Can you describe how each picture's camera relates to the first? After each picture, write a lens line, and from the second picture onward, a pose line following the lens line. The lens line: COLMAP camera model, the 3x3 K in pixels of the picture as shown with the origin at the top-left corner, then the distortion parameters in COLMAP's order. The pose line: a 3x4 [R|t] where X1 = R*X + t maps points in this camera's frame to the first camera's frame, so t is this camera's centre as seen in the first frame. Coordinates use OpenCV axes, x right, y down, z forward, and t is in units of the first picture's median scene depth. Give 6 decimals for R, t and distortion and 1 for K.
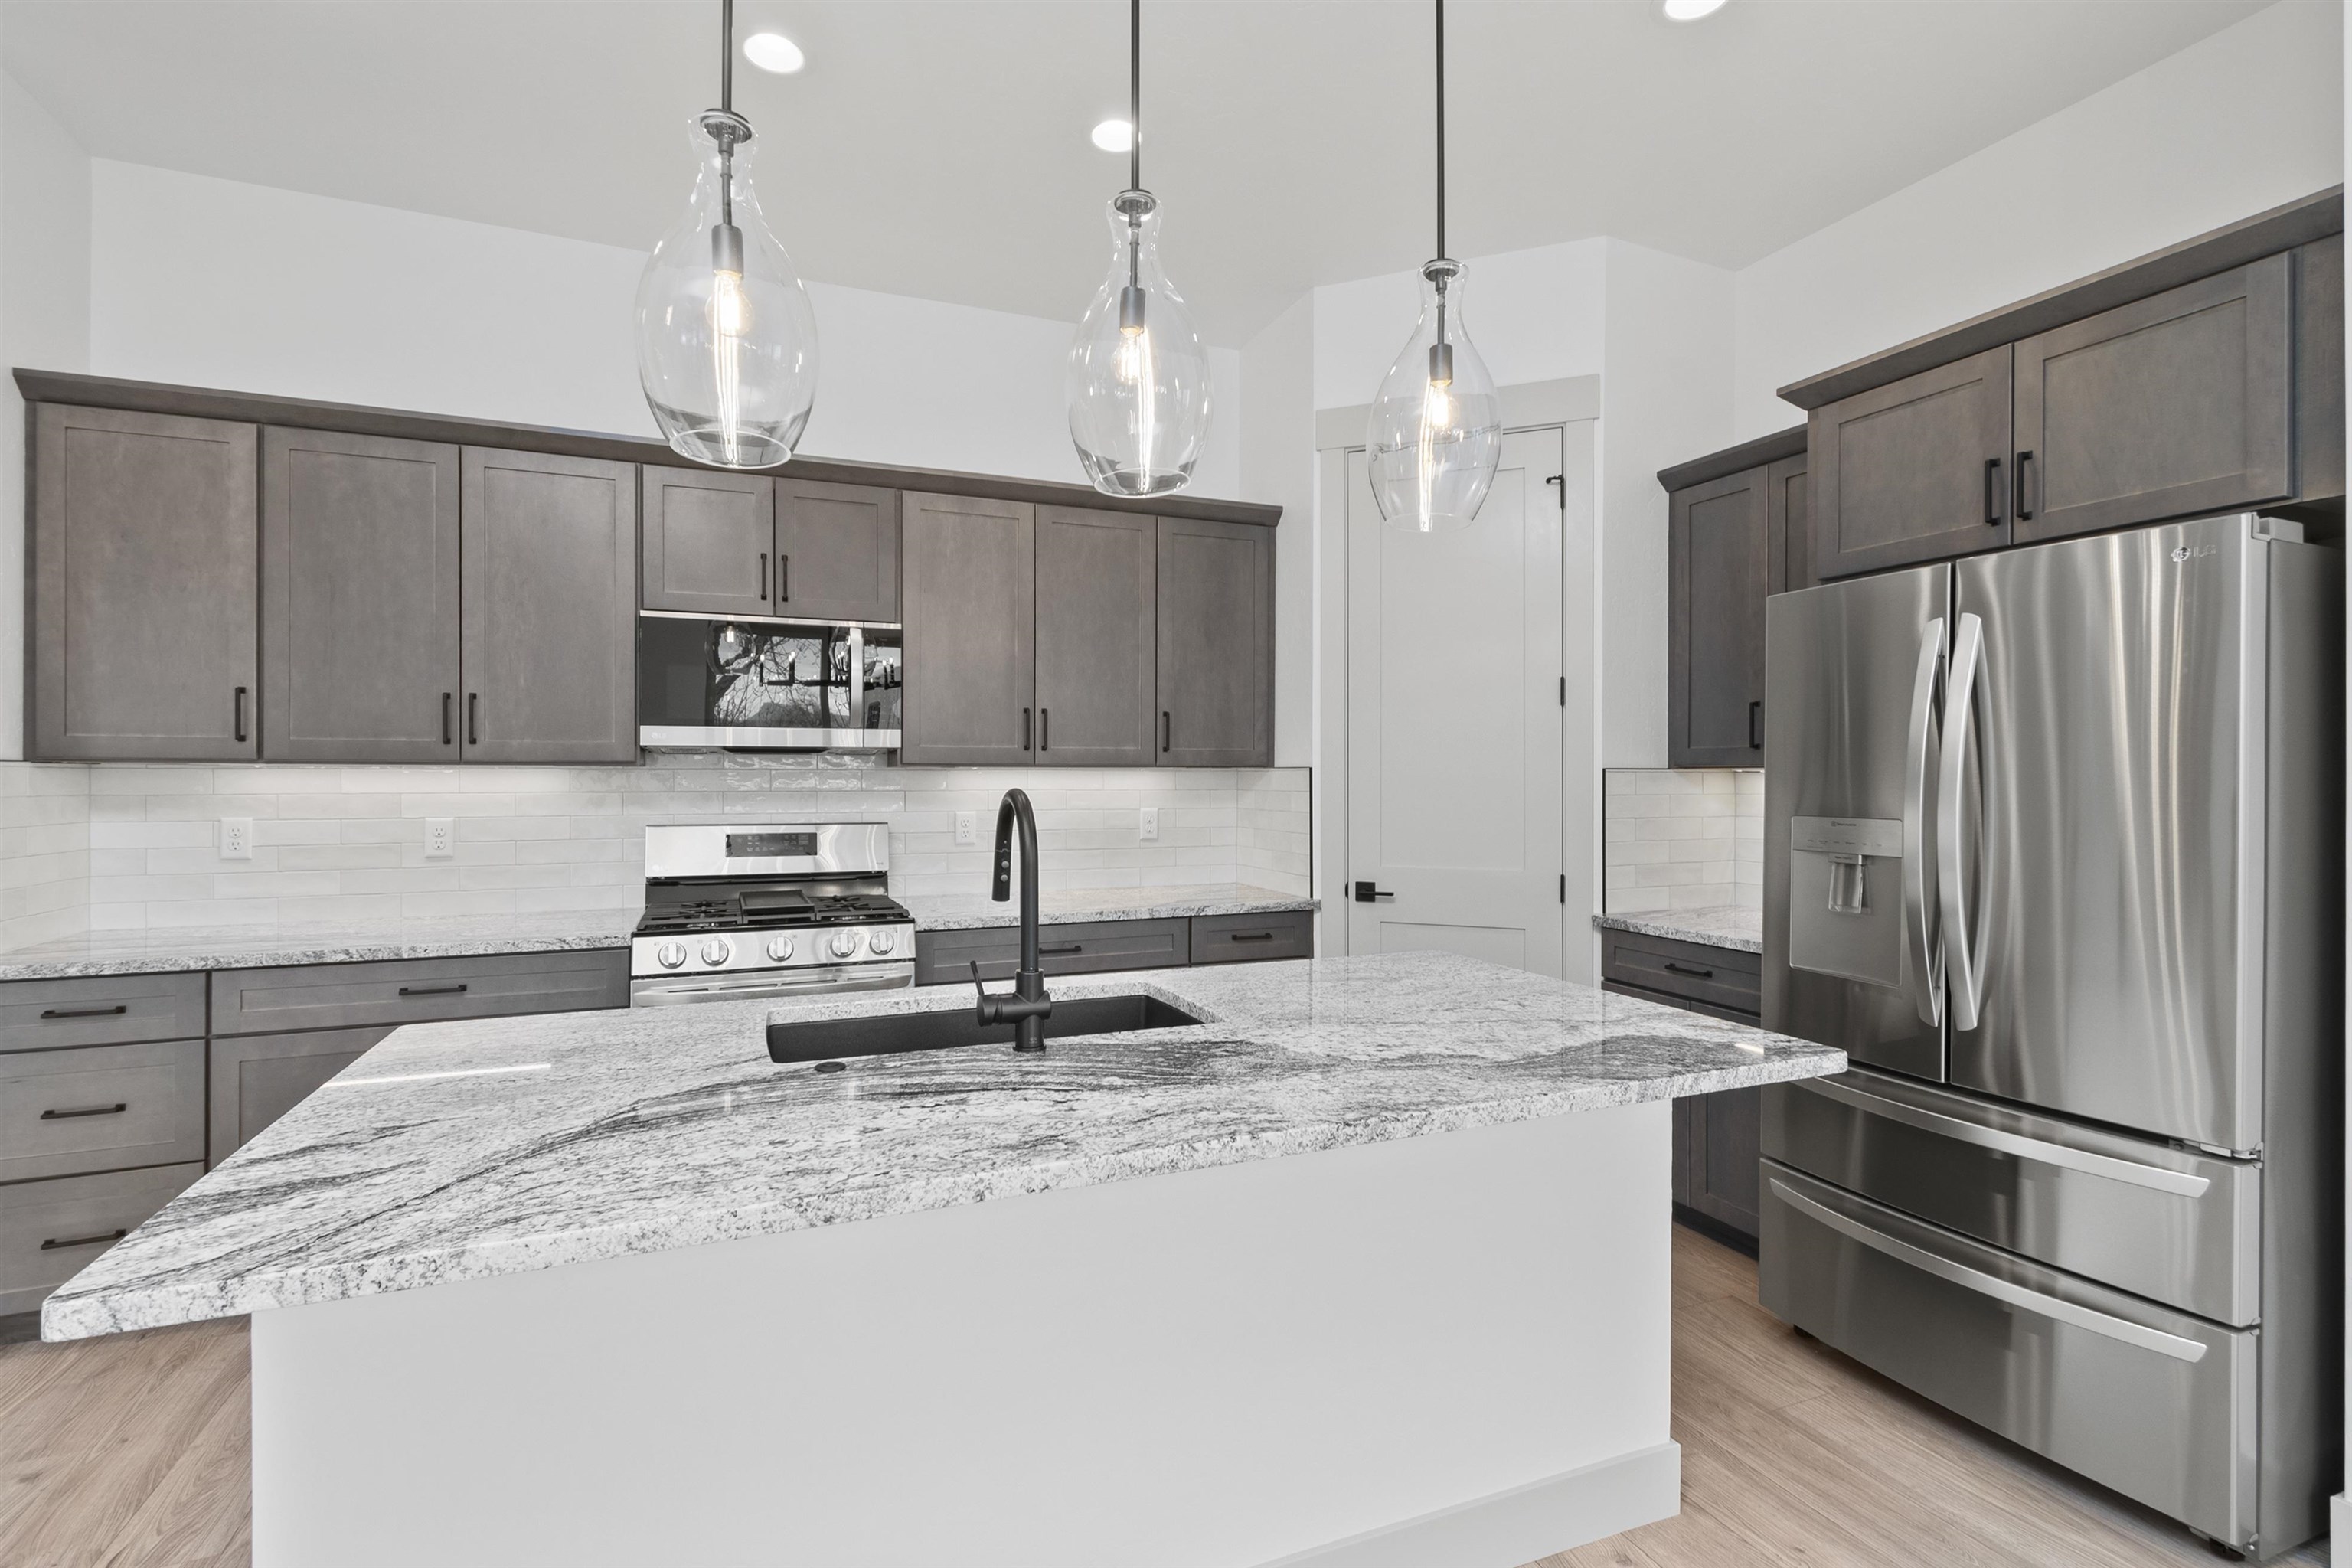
lens RADIAL K [[1071.3, 0, 1160.0], [0, 1071.3, 774.0], [0, 0, 1]] dist [-0.000042, -0.000910]
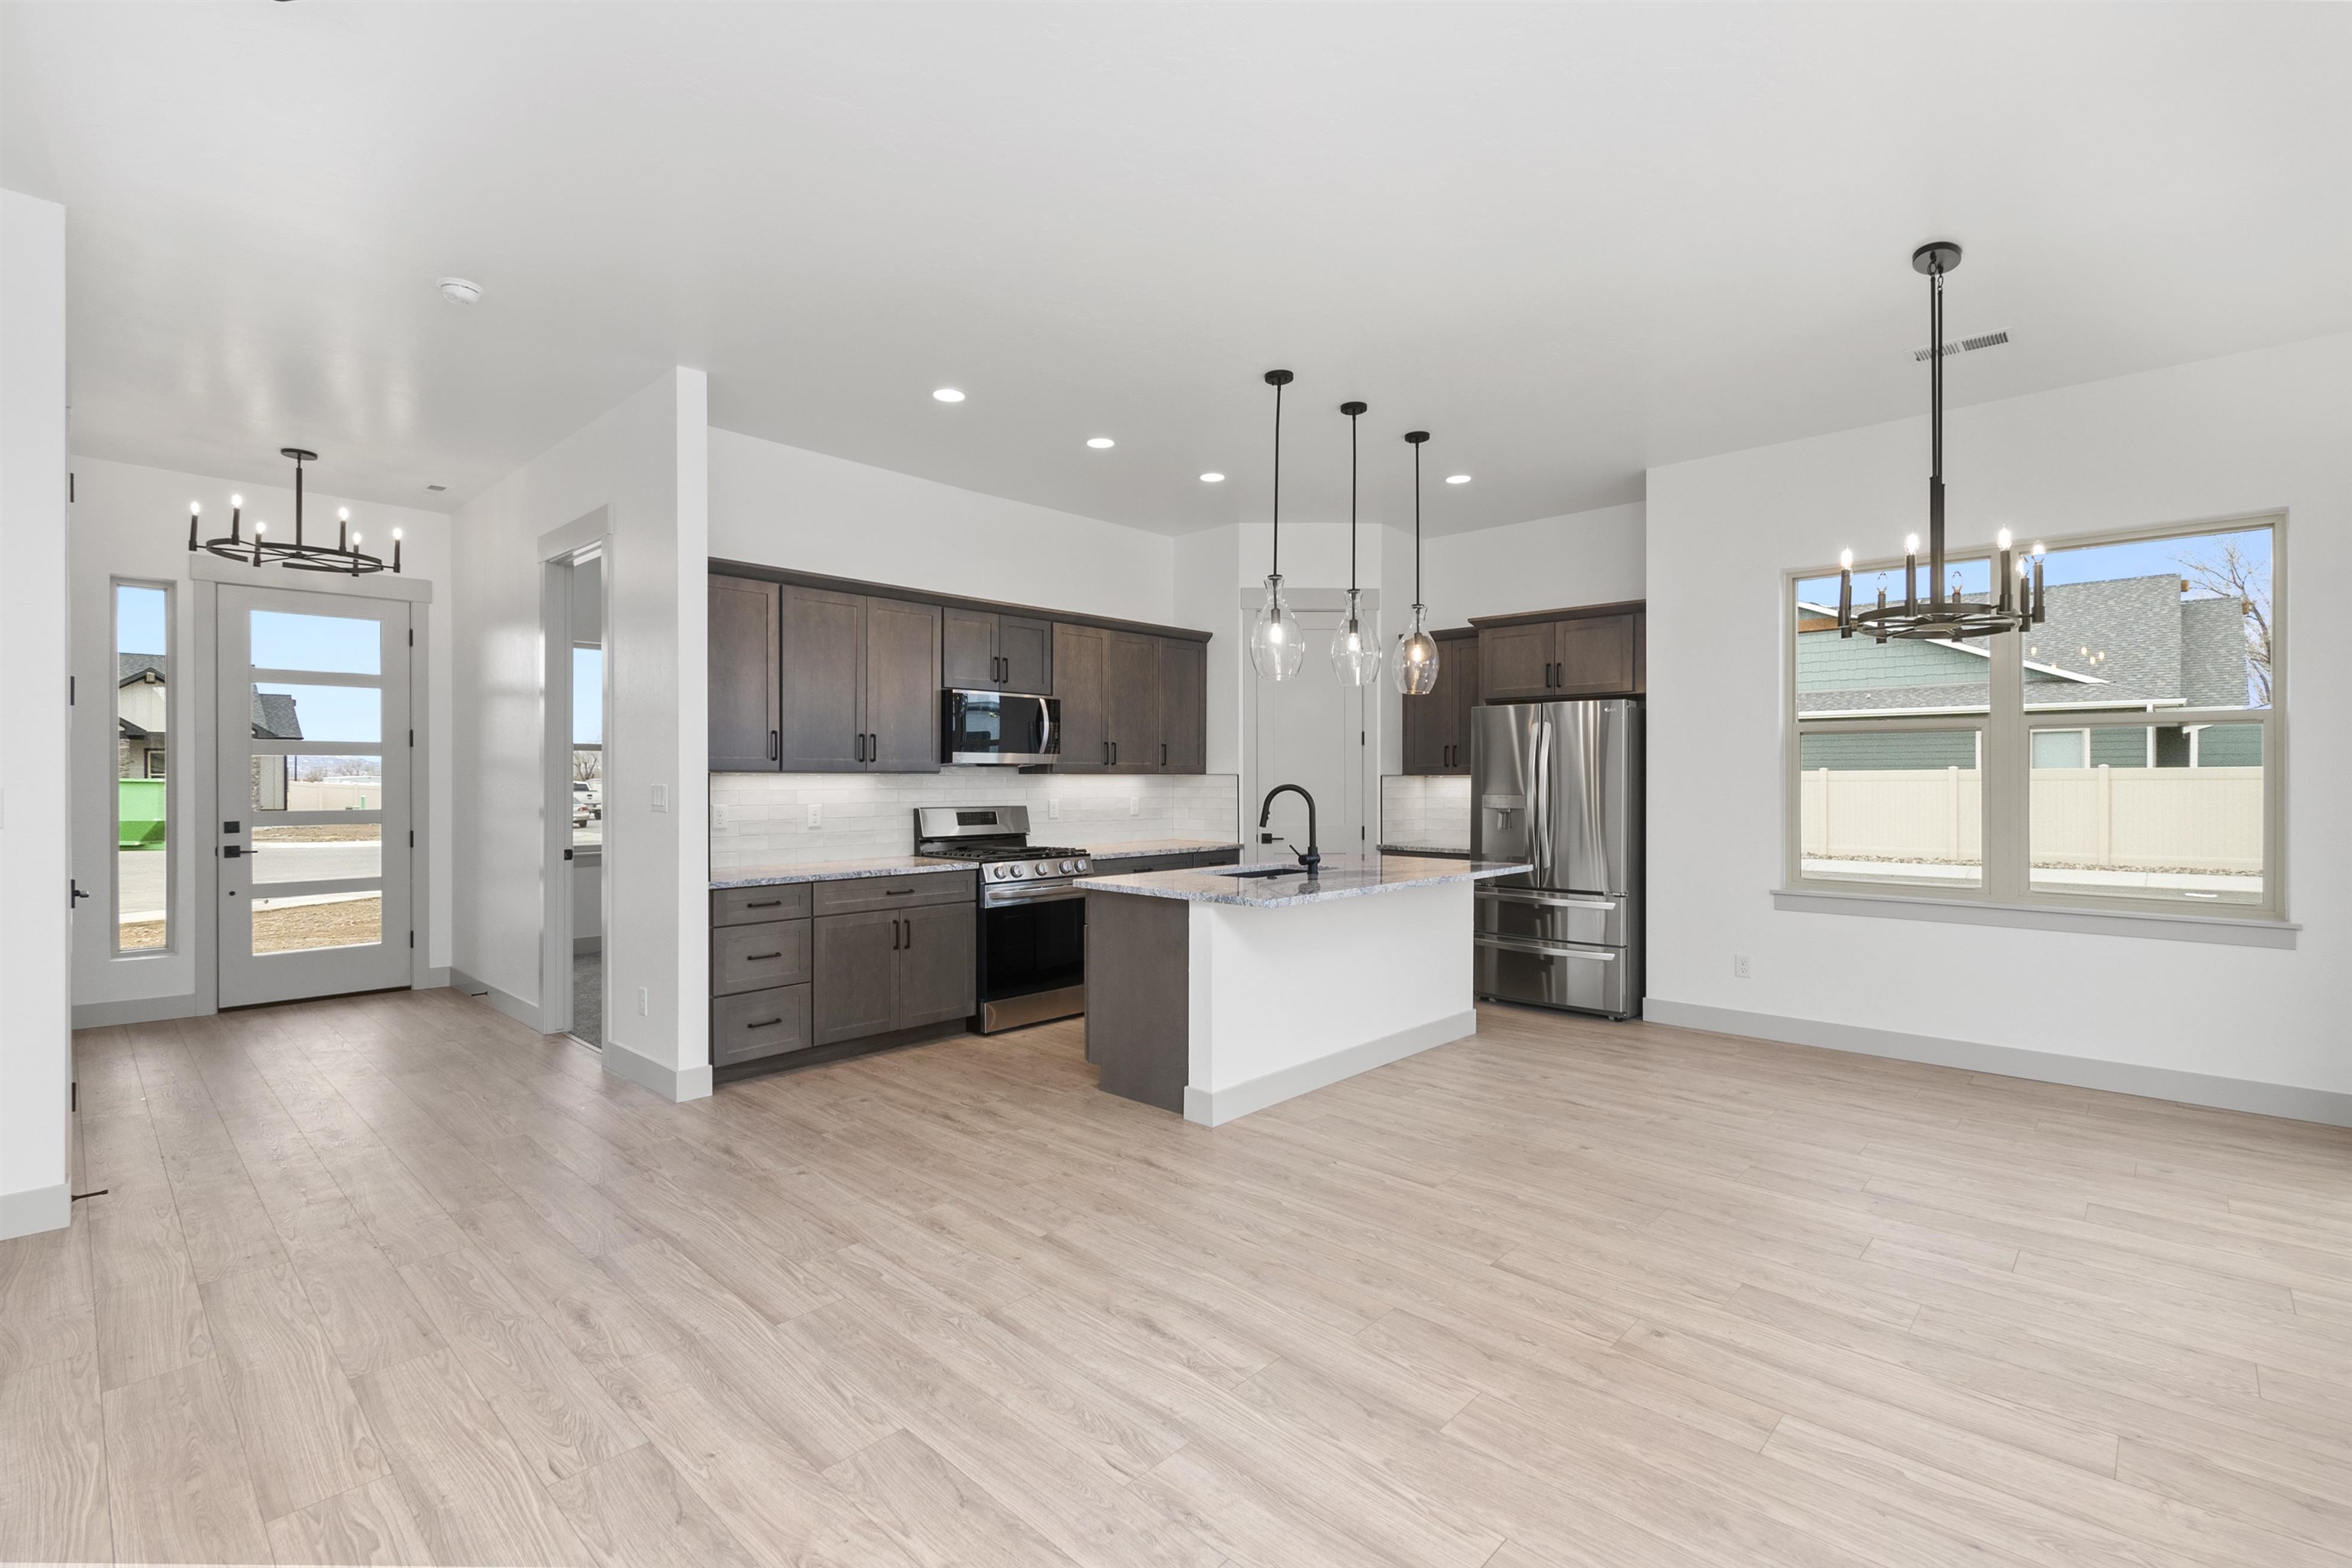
lens RADIAL K [[1053.6, 0, 1162.7], [0, 1053.6, 782.5], [0, 0, 1]] dist [0.003142, -0.000964]
pose [[0.913705, -0.003411, 0.406364, -0.974079], [0.001680, 0.999988, 0.004616, -0.000602], [-0.406375, -0.003535, 0.913700, -0.862369]]
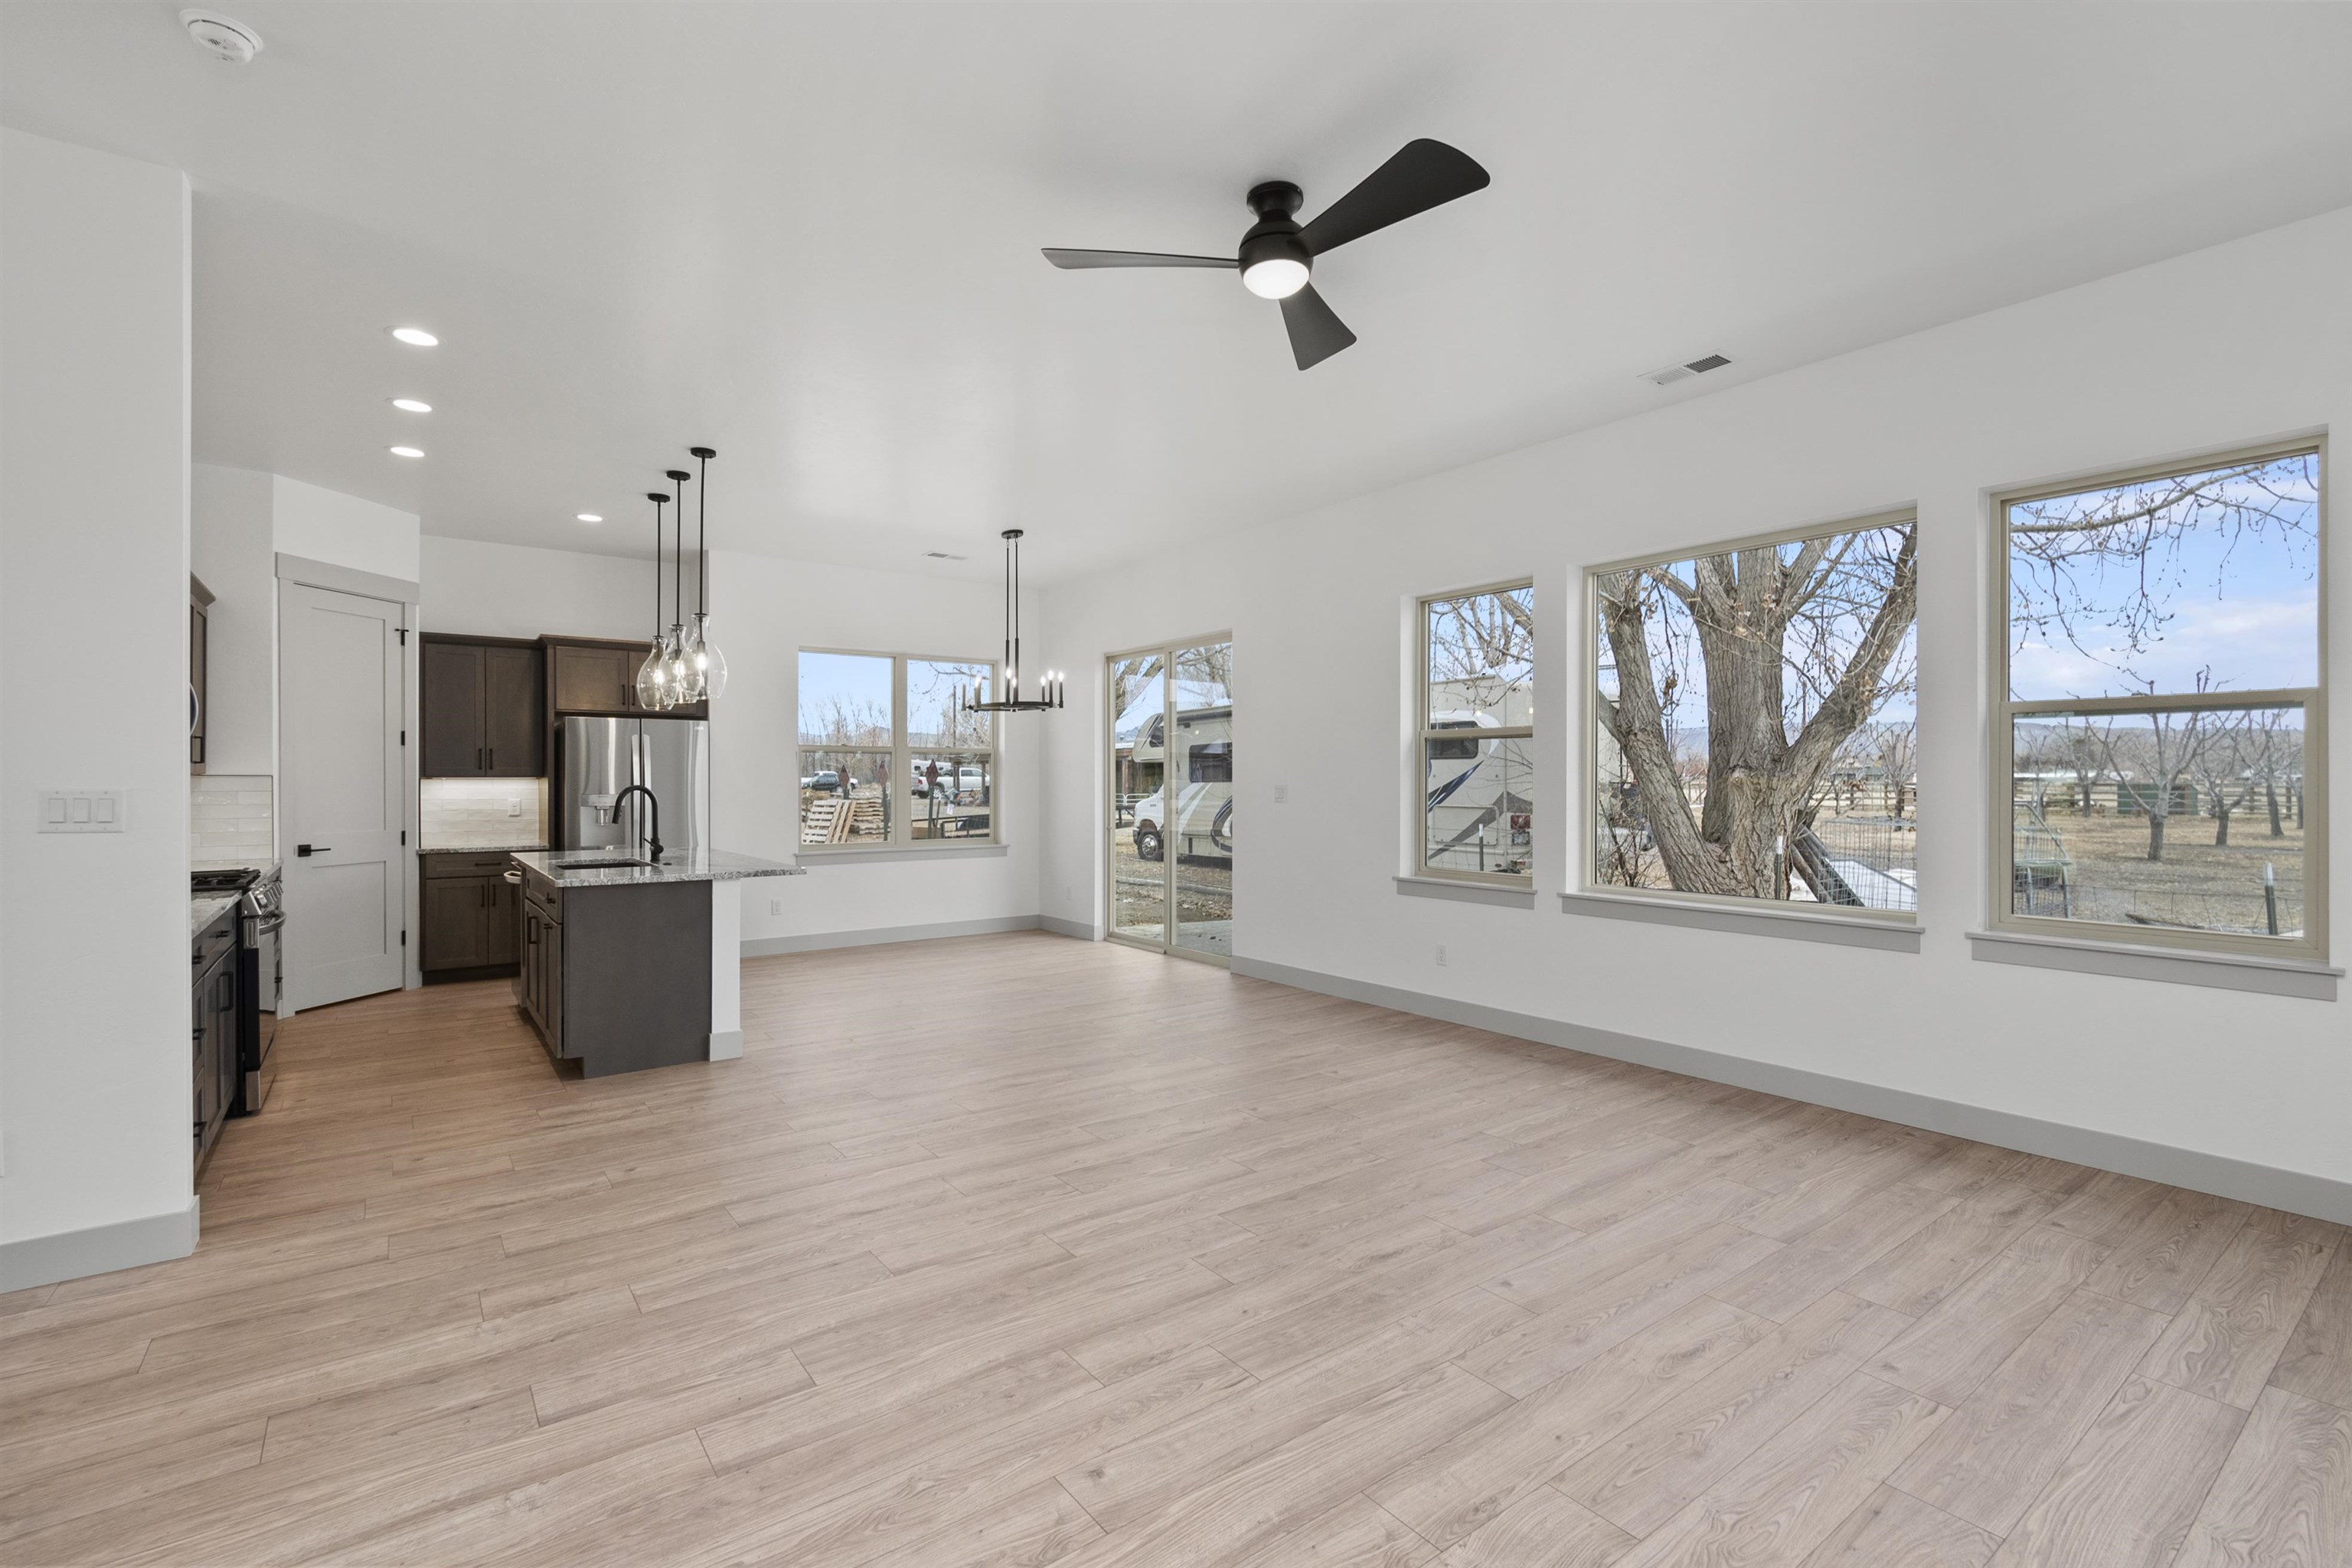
lens RADIAL K [[1049.3, 0, 1170.2], [0, 1049.3, 782.9], [0, 0, 1]] dist [0.010782, -0.007653]
pose [[-0.245065, -0.004035, 0.969498, -2.233476], [0.000487, 0.999991, 0.004285, -0.001881], [-0.969506, 0.001523, -0.245061, 0.128150]]
